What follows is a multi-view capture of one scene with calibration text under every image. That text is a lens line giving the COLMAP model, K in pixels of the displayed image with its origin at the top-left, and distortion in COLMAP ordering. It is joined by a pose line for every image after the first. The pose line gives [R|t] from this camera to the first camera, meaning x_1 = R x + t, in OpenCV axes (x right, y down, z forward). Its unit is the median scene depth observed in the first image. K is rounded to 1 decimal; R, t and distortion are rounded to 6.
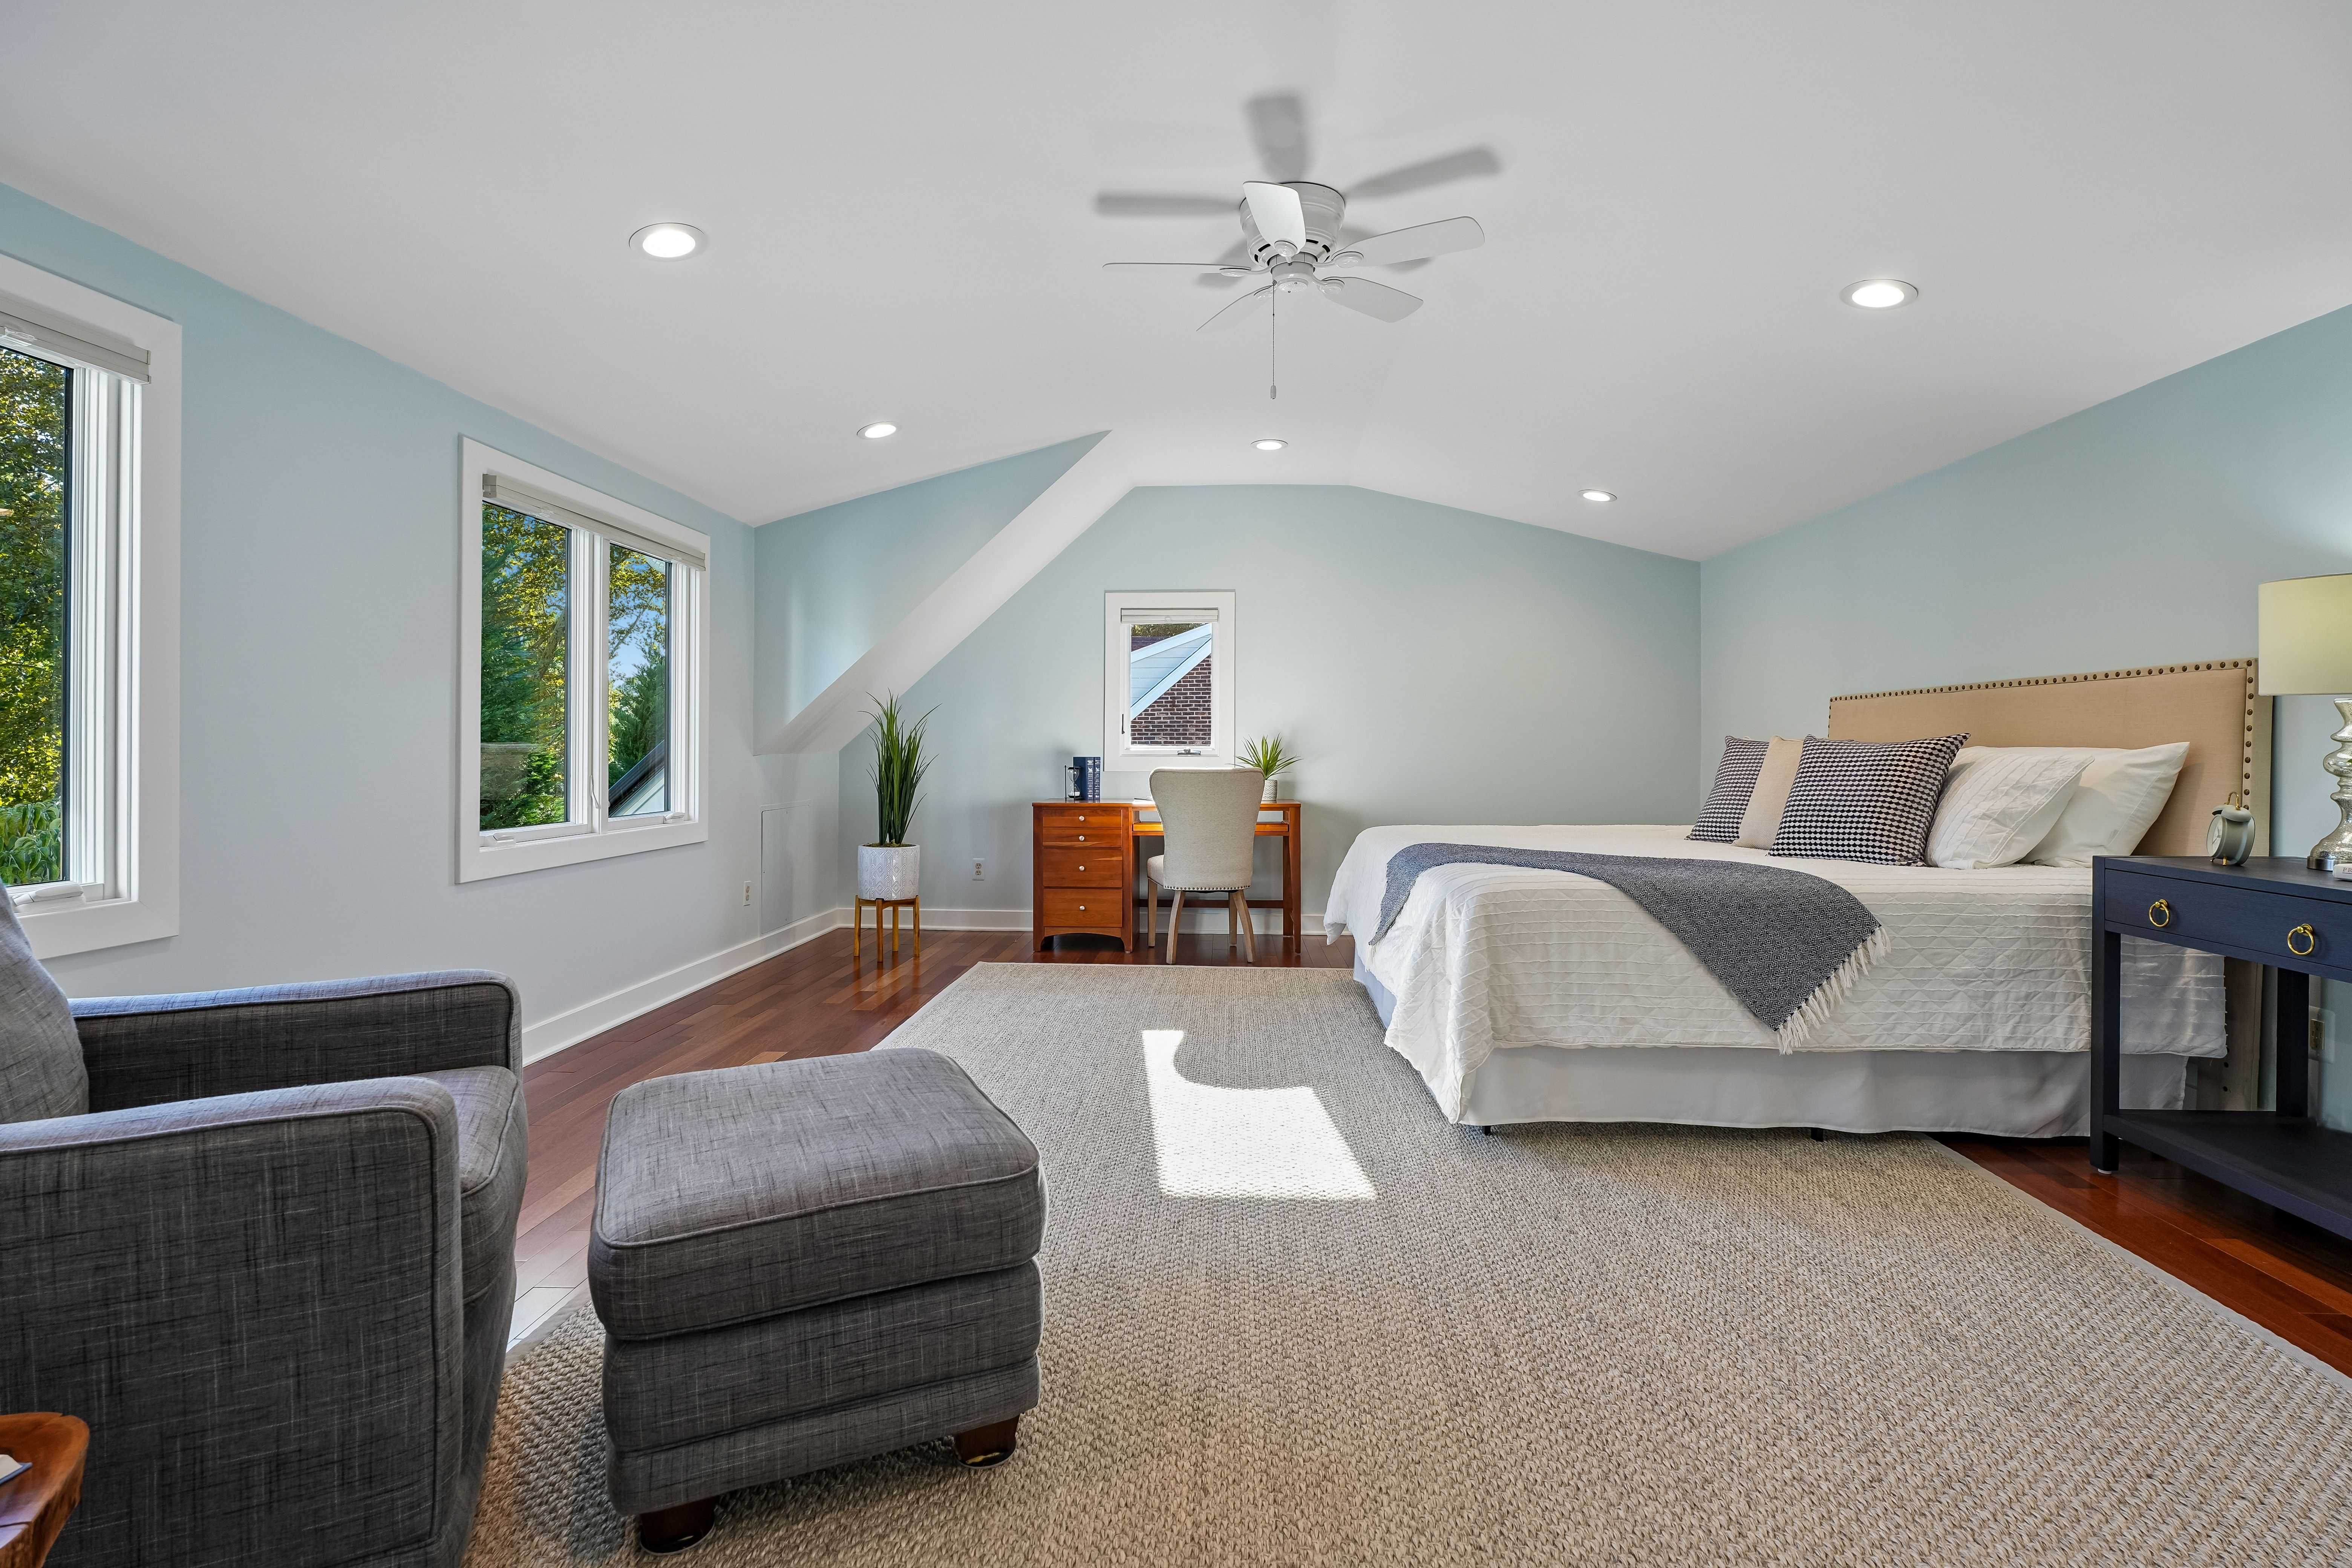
lens RADIAL K [[1139.5, 0, 1171.4], [0, 1139.5, 766.1], [0, 0, 1]] dist [-0.001519, 0.000178]
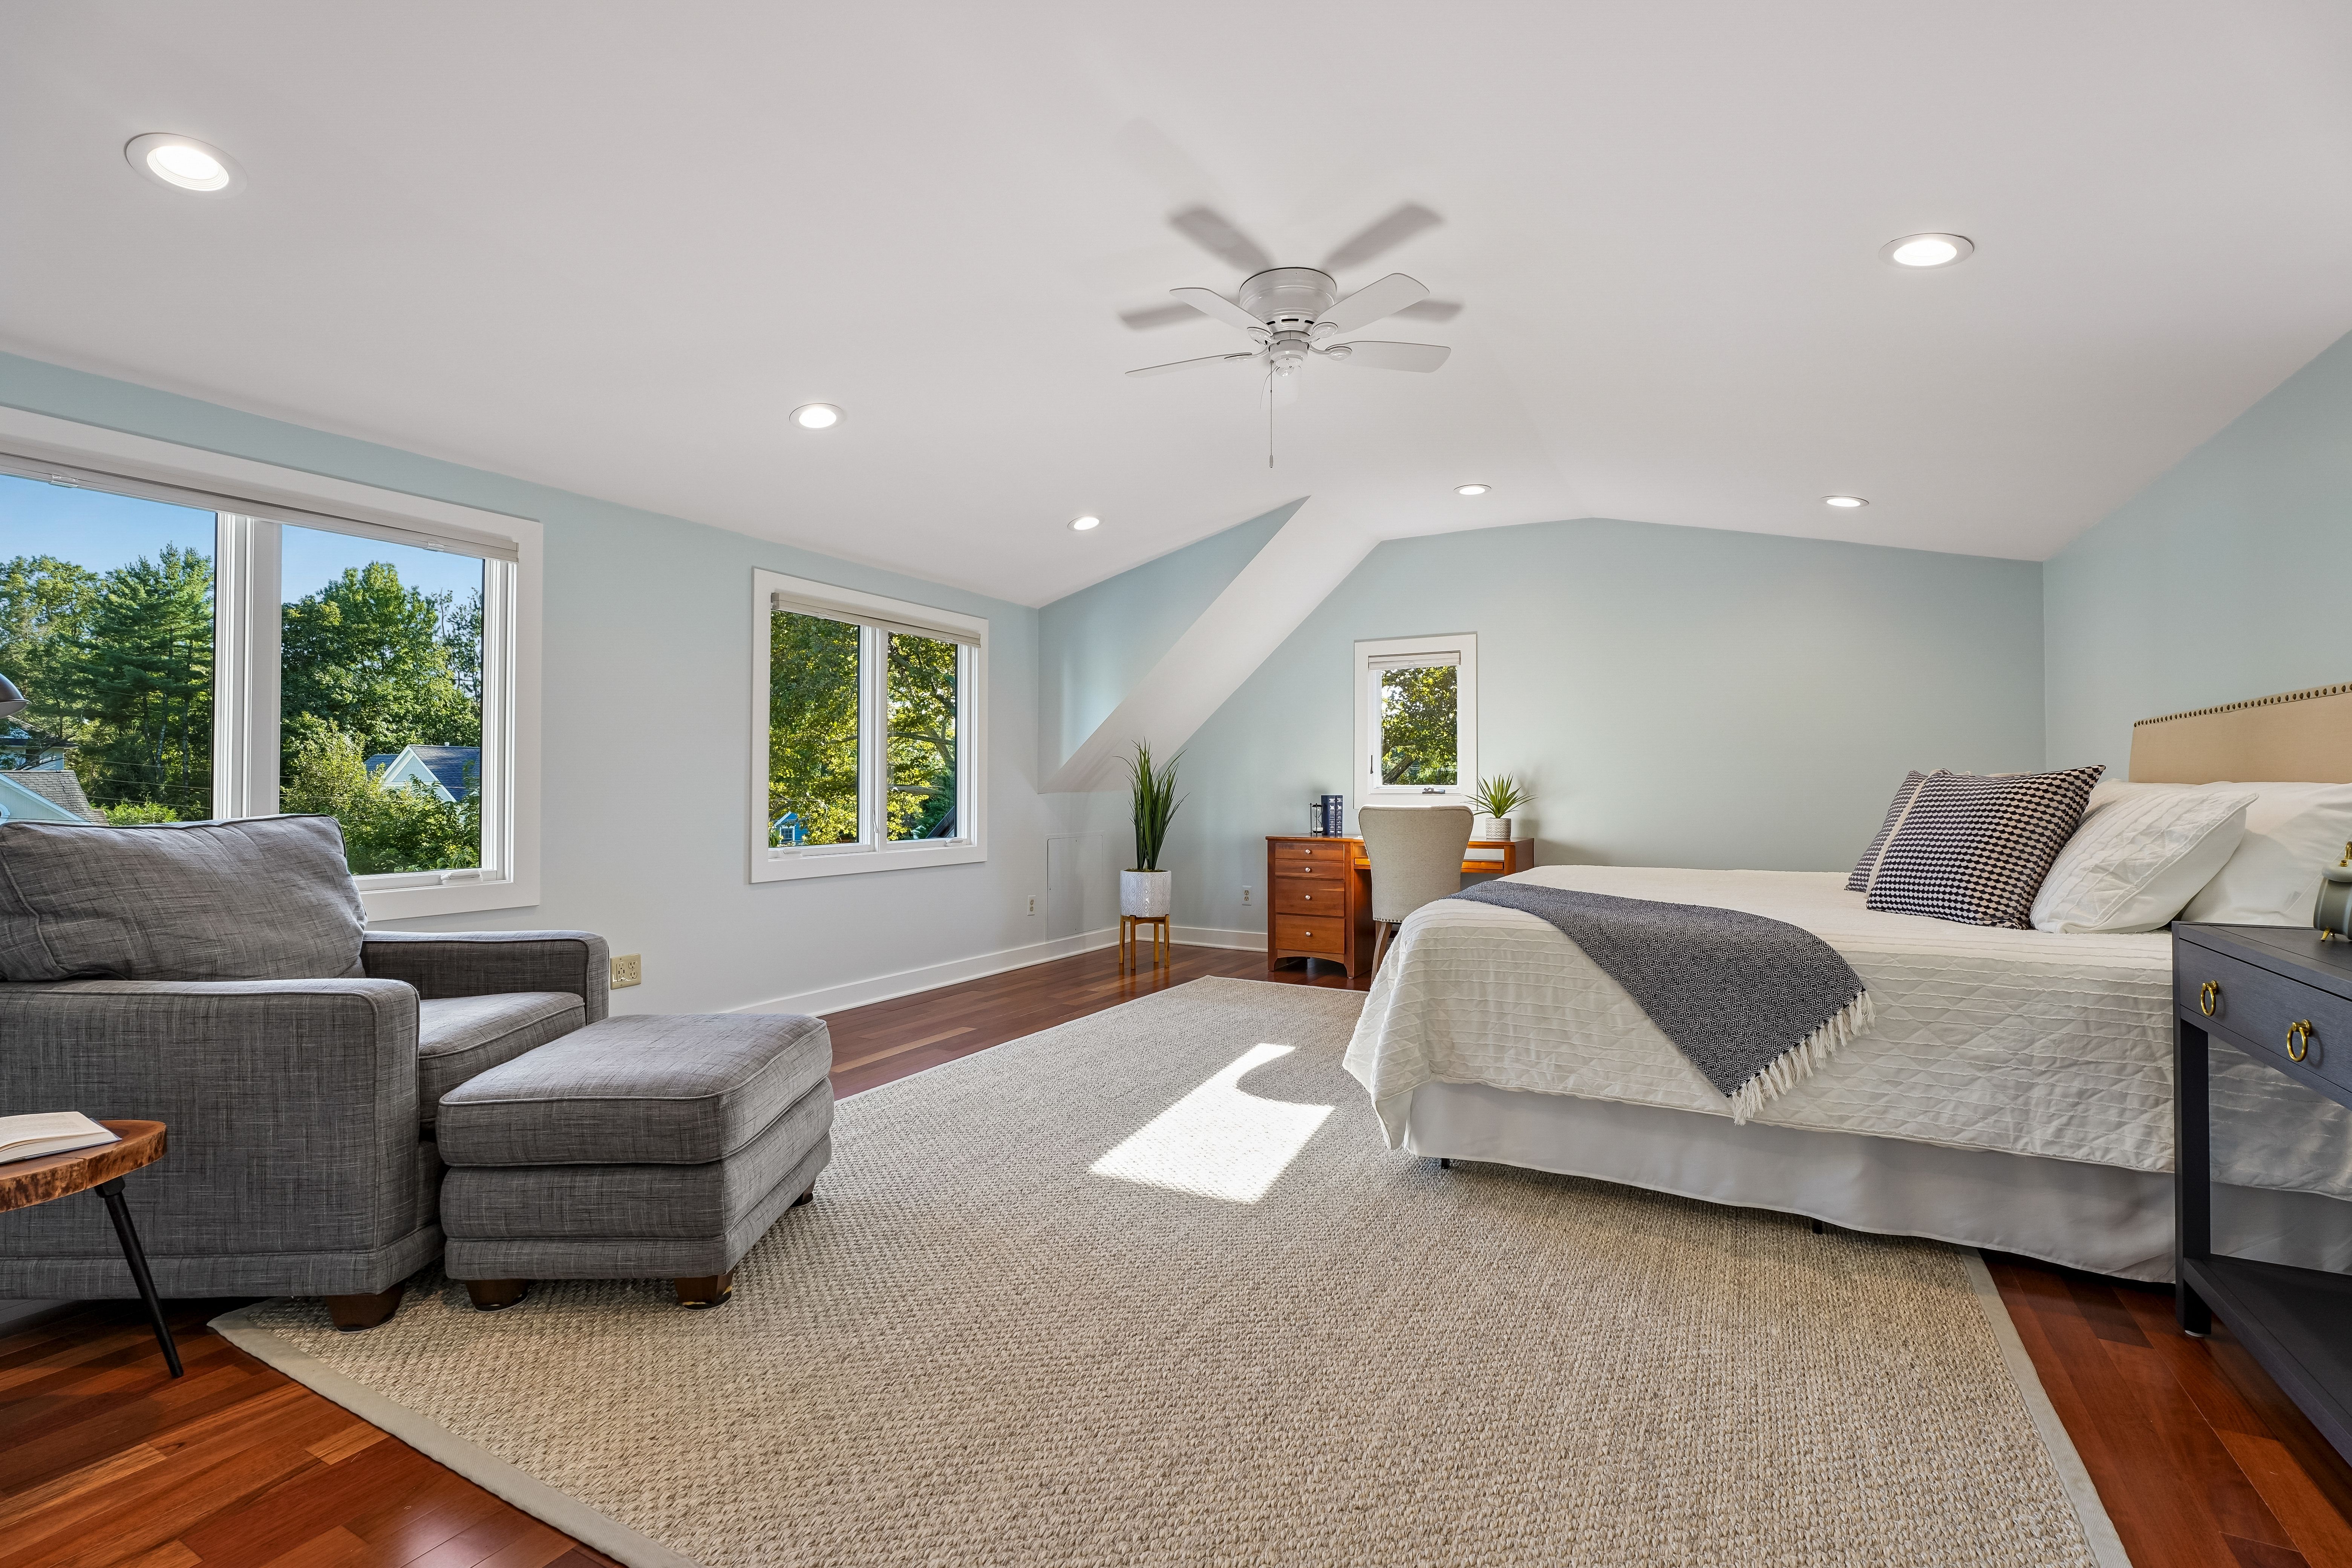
lens RADIAL K [[1053.0, 0, 1117.3], [0, 1053.0, 792.8], [0, 0, 1]] dist [-0.004798, 0.001633]
pose [[0.895685, 0.000299, -0.444688, 0.451226], [-0.005377, 0.999934, -0.010158, 0.001961], [0.444656, 0.011490, 0.895628, 0.033756]]
